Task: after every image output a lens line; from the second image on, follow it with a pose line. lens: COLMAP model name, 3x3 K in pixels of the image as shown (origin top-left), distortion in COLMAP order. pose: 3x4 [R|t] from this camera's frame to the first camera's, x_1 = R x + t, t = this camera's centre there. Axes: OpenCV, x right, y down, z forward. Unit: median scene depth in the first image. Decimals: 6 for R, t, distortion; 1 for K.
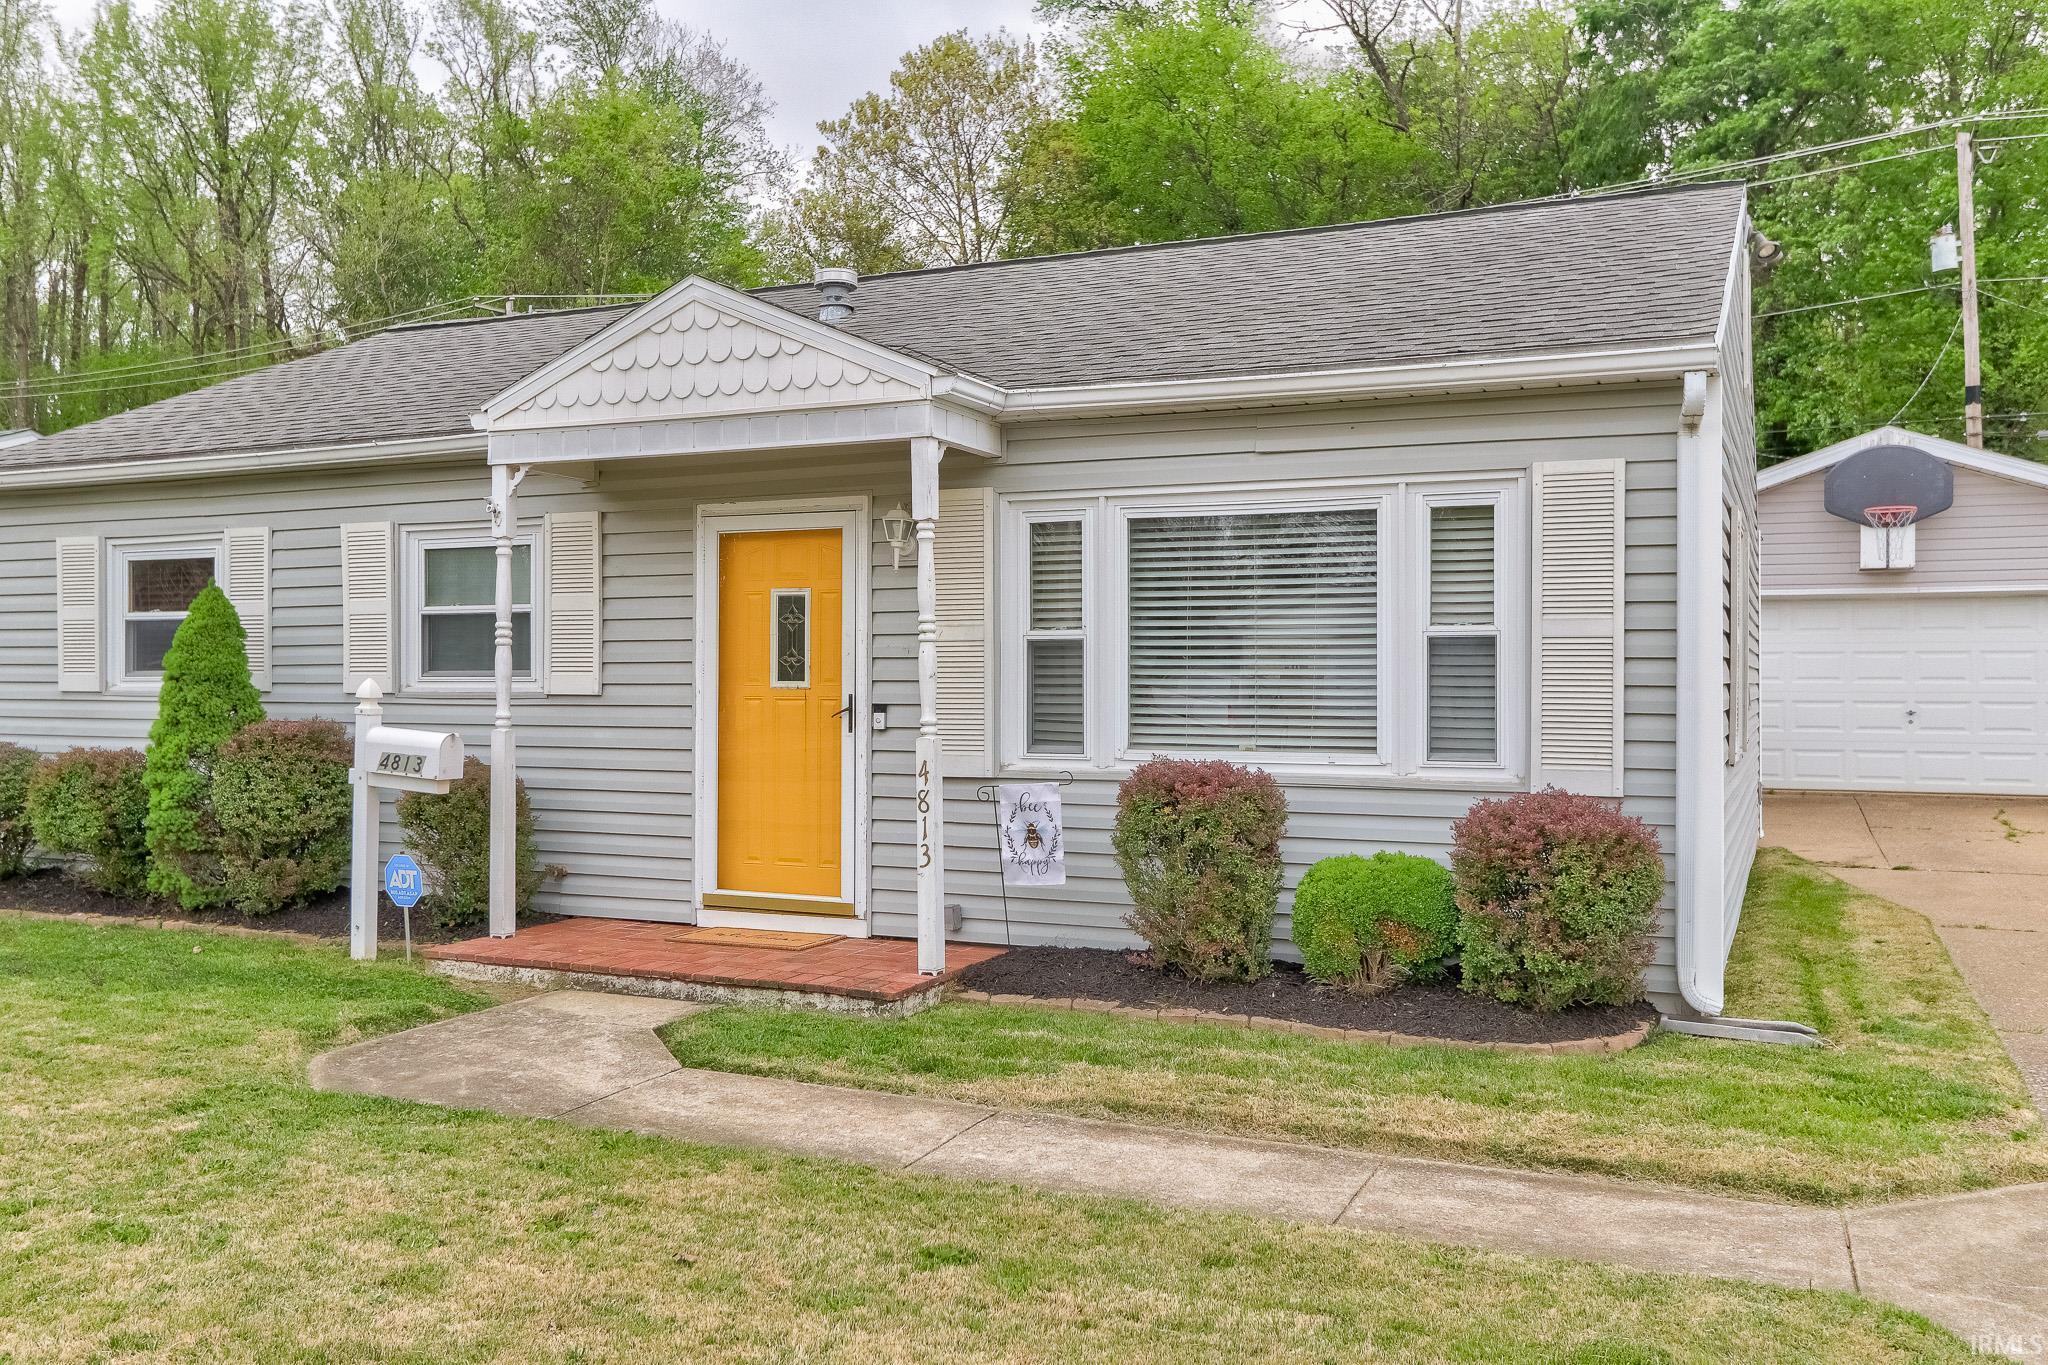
lens RADIAL K [[1727.7, 0, 1012.7], [0, 1727.7, 675.3], [0, 0, 1]] dist [-0.001758, 0.010384]
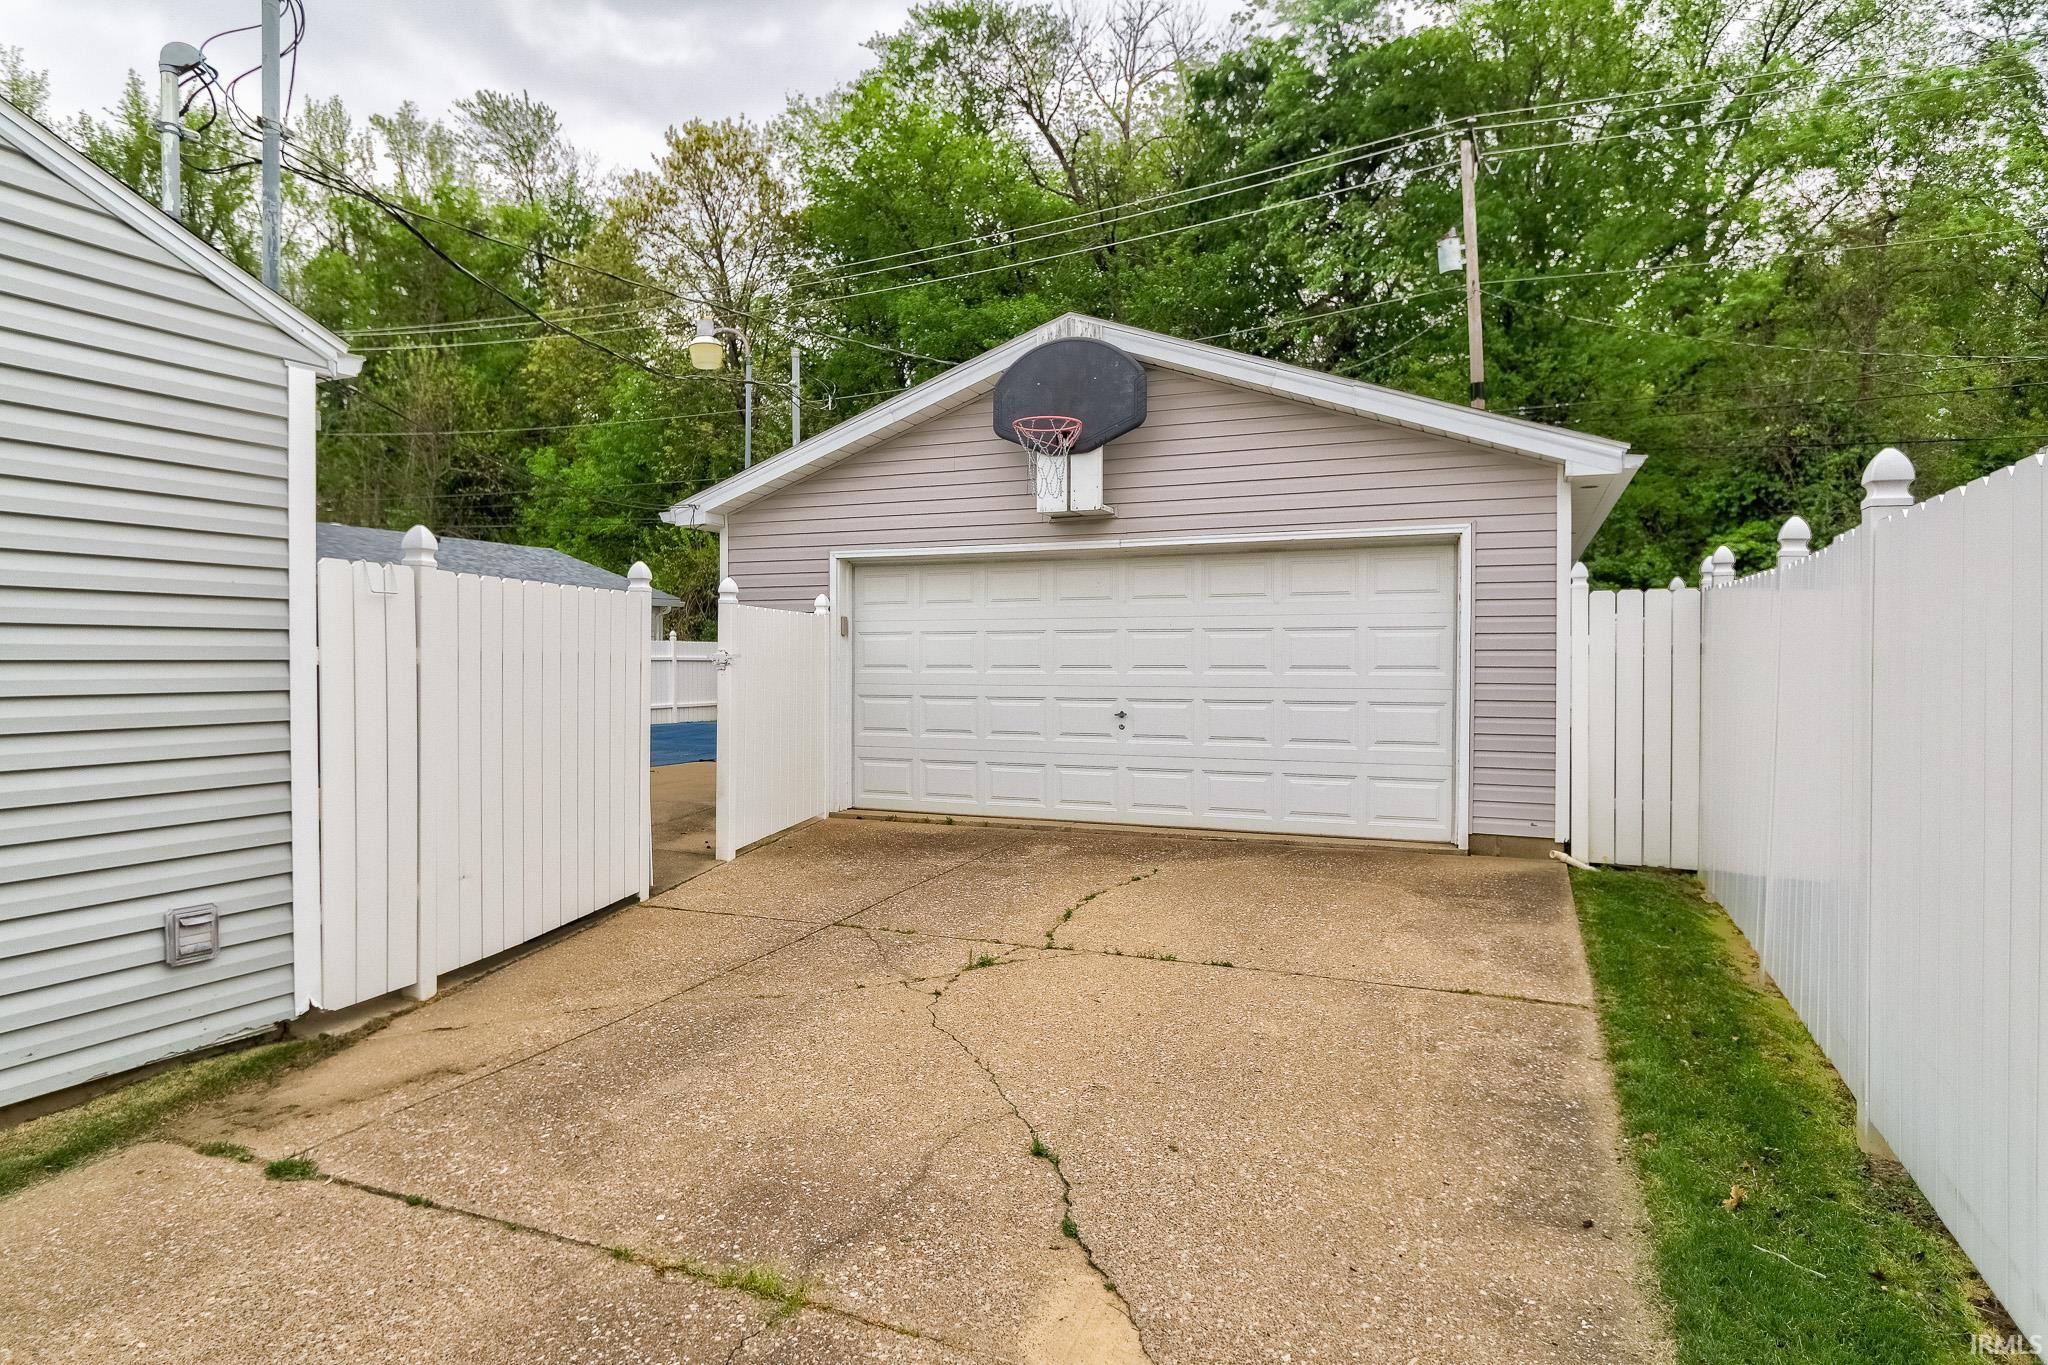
lens RADIAL K [[1161.2, 0, 1027.4], [0, 1161.2, 675.2], [0, 0, 1]] dist [-0.007945, 0.000842]
pose [[0.999899, -0.004159, 0.013572, 0.964854], [0.003929, 0.999849, 0.016900, -0.006892], [-0.013641, -0.016845, 0.999765, 1.044643]]
